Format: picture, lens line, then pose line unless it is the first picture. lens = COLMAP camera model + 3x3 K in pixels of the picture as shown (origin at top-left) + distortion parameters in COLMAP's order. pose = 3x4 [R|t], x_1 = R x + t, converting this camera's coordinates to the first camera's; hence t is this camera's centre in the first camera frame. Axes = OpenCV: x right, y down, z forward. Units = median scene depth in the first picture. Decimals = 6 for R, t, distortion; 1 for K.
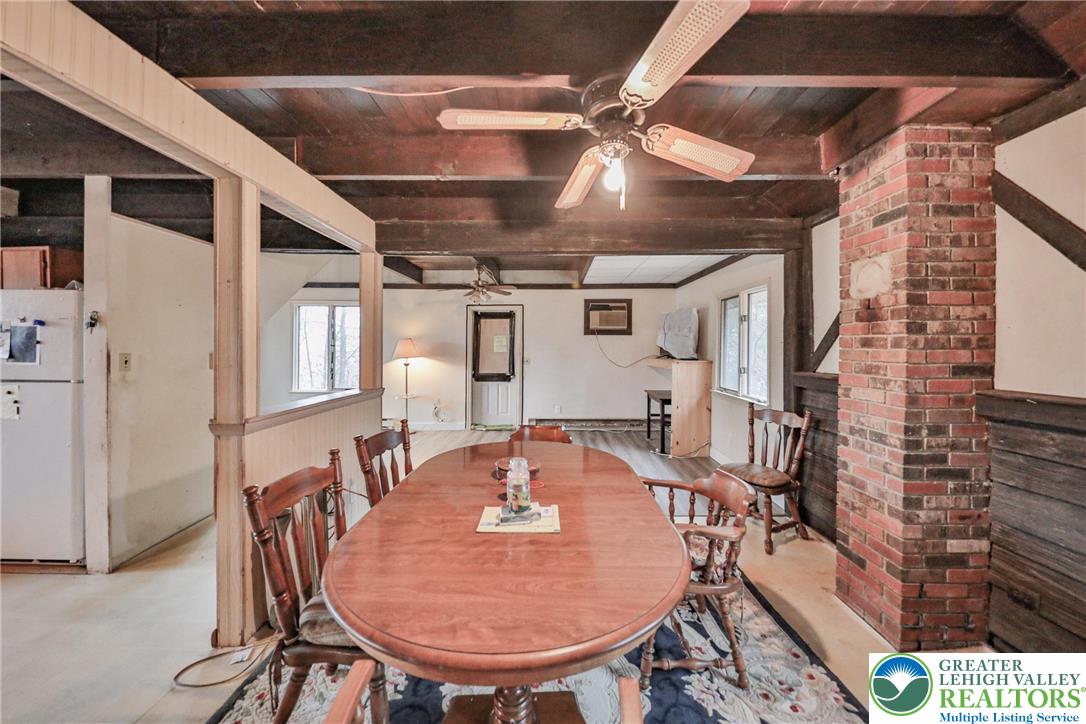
lens RADIAL K [[387.2, 0, 541.9], [0, 387.2, 345.5], [0, 0, 1]] dist [0.012889, -0.008989]
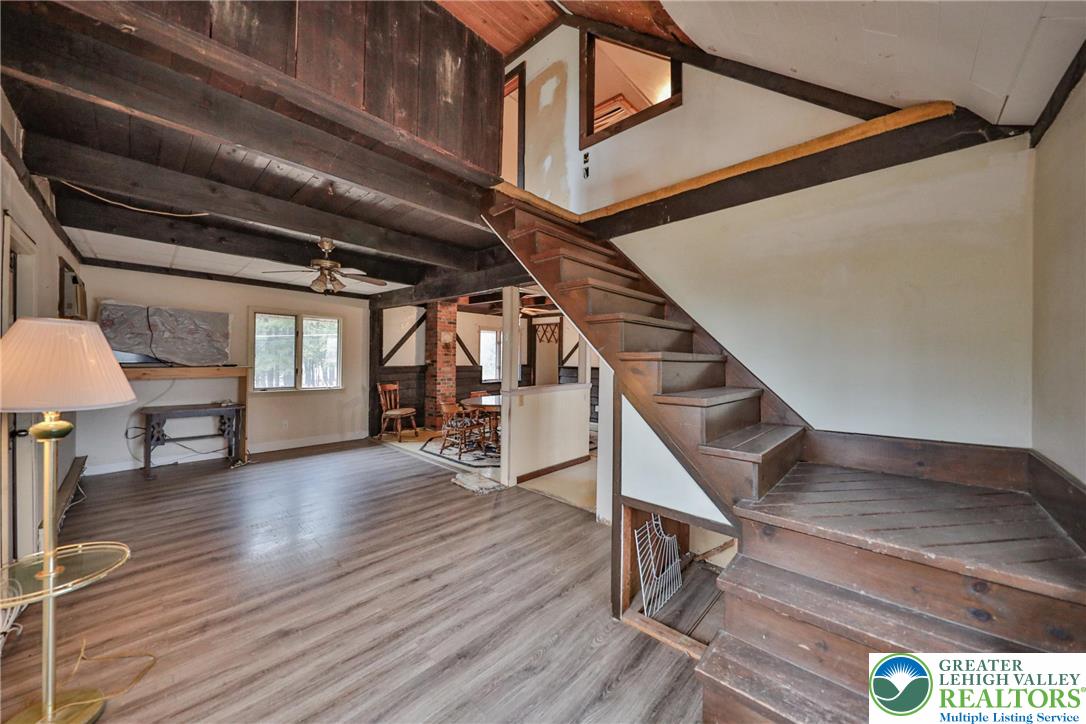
lens RADIAL K [[371.2, 0, 542.8], [0, 371.2, 359.7], [0, 0, 1]] dist [0.001137, -0.003913]
pose [[-0.762394, -0.002583, 0.647108, -1.332843], [-0.009244, 0.999933, -0.006901, 0.035630], [-0.647047, -0.011243, -0.762367, 1.931190]]
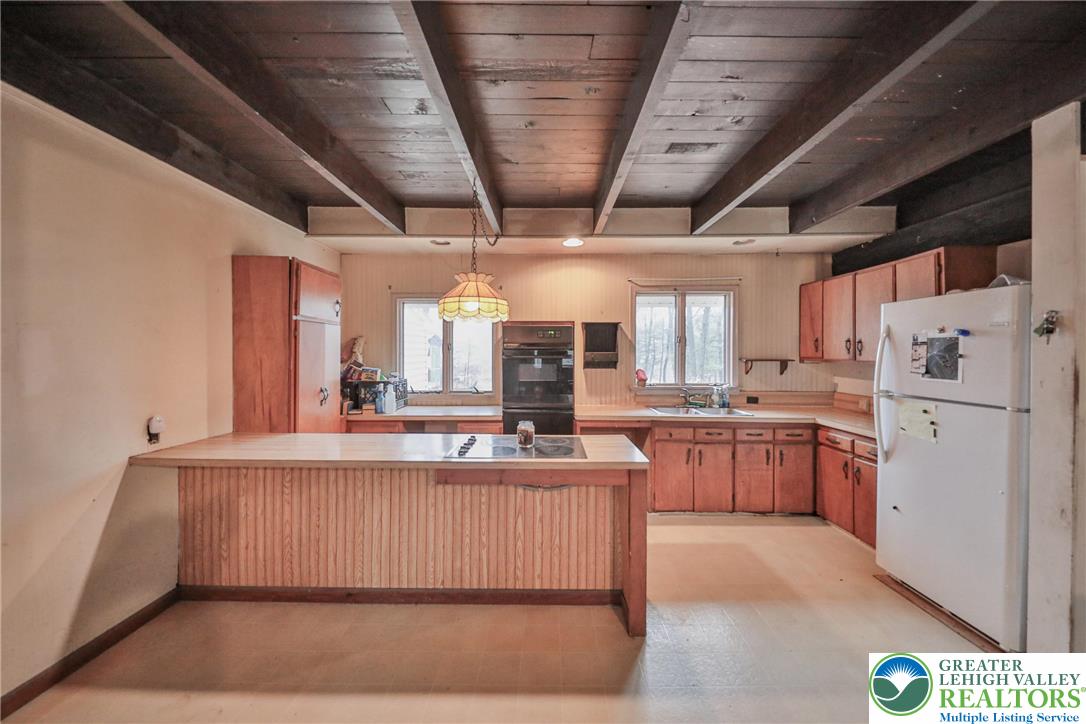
lens RADIAL K [[371.2, 0, 542.8], [0, 371.2, 359.7], [0, 0, 1]] dist [0.001137, -0.003913]
pose [[-0.018848, 0.011413, -0.999757, -0.370669], [0.000588, 0.999935, 0.011404, -0.007592], [0.999822, -0.000373, -0.018854, 0.084906]]
